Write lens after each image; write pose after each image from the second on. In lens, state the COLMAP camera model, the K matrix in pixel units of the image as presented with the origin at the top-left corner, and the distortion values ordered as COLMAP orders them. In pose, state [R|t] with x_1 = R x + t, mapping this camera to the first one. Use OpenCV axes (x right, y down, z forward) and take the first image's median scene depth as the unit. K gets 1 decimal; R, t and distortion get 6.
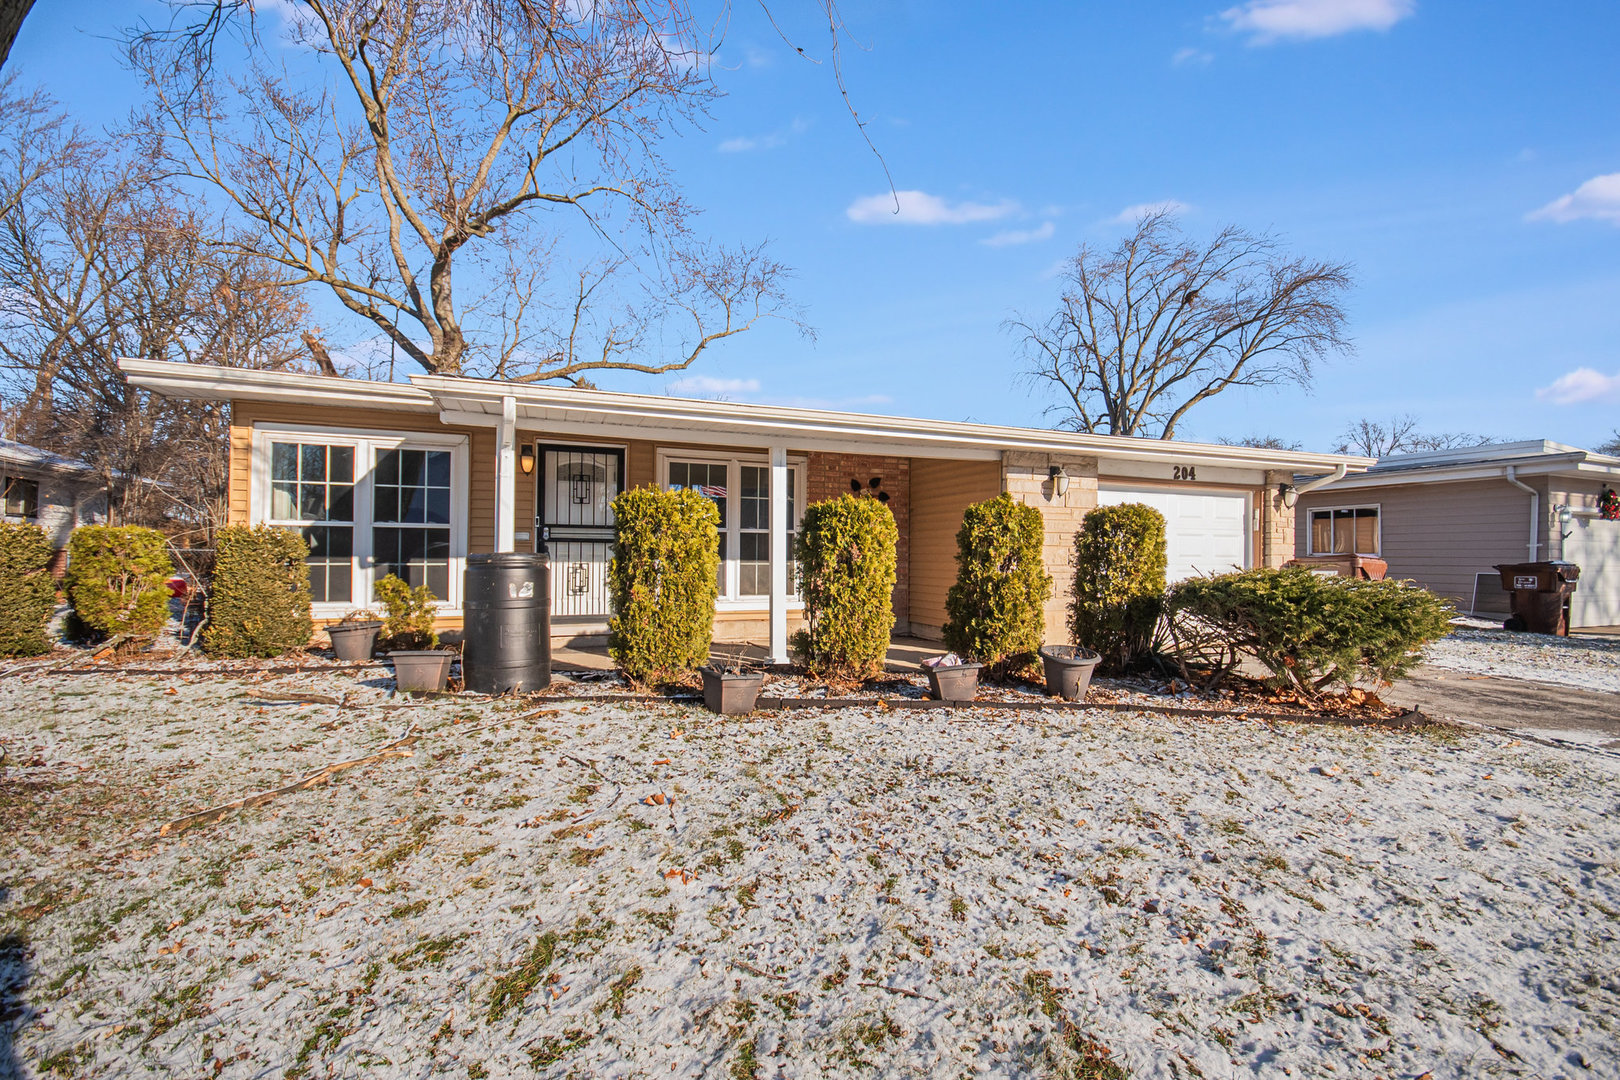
lens RADIAL K [[693.8, 0, 810.3], [0, 693.8, 548.6], [0, 0, 1]] dist [0.001271, -0.001627]
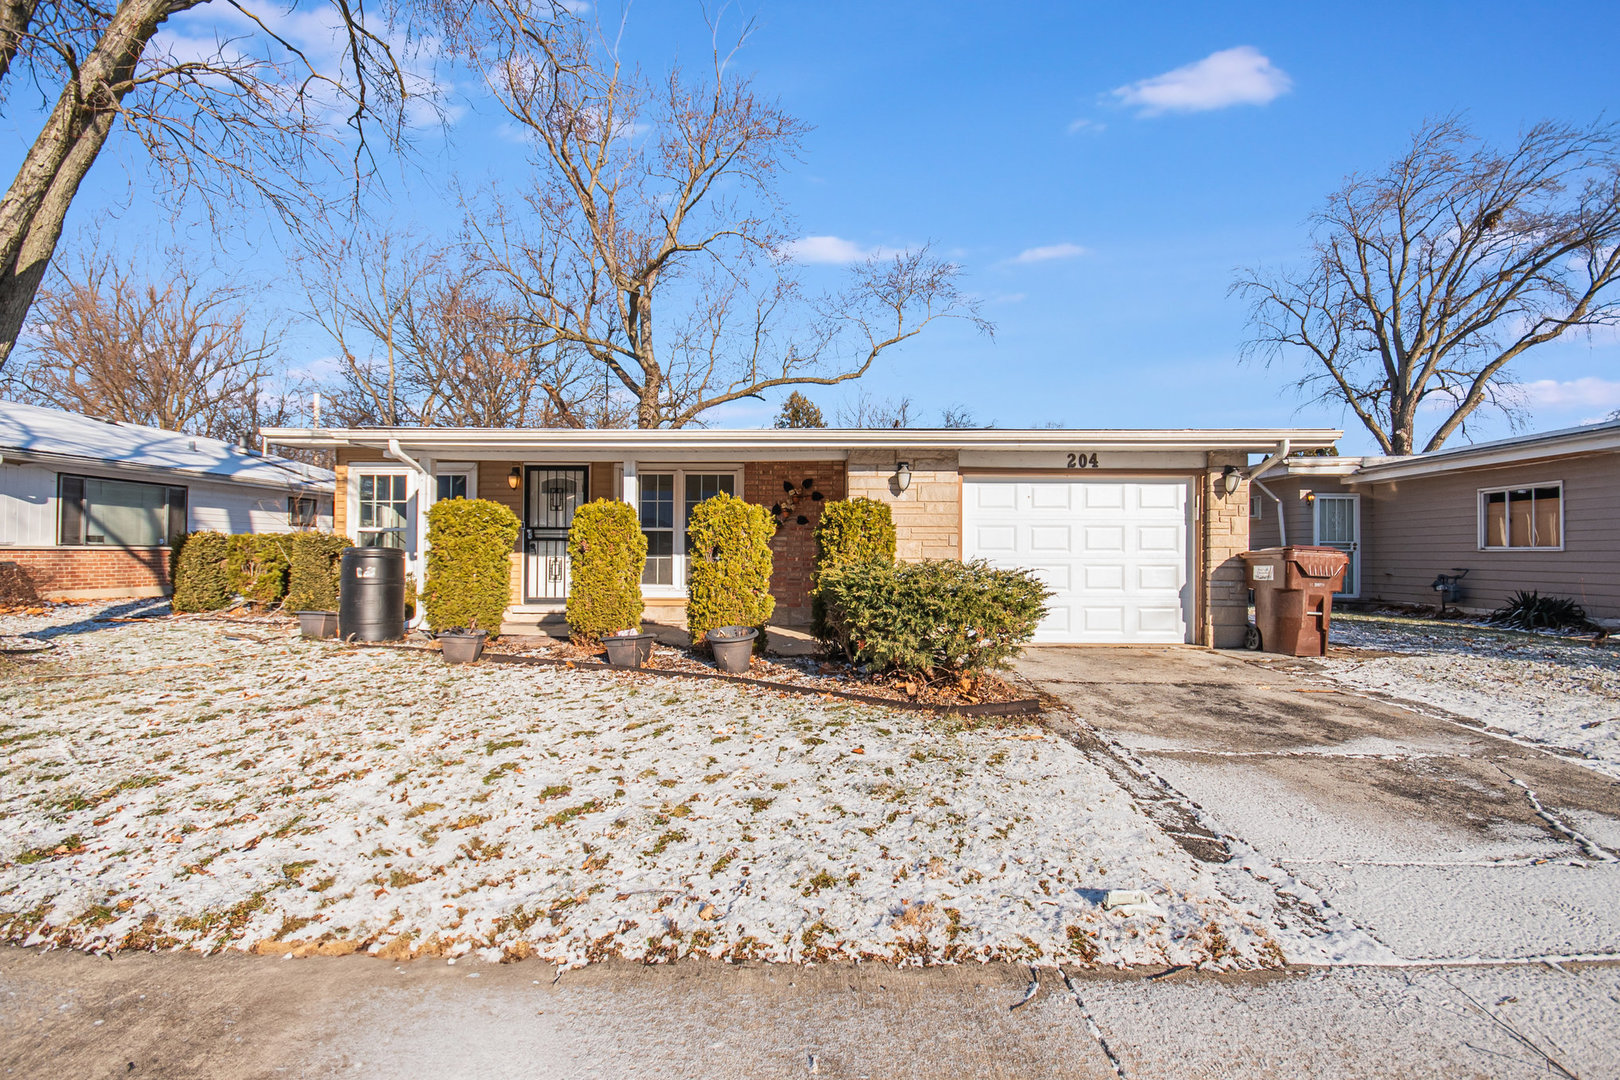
lens RADIAL K [[693.8, 0, 809.7], [0, 693.8, 540.6], [0, 0, 1]] dist [0.001271, -0.001627]
pose [[0.927637, -0.010434, -0.373338, 0.514114], [0.005905, 0.999894, -0.013273, 0.009256], [0.373437, 0.010108, 0.927601, -0.006825]]
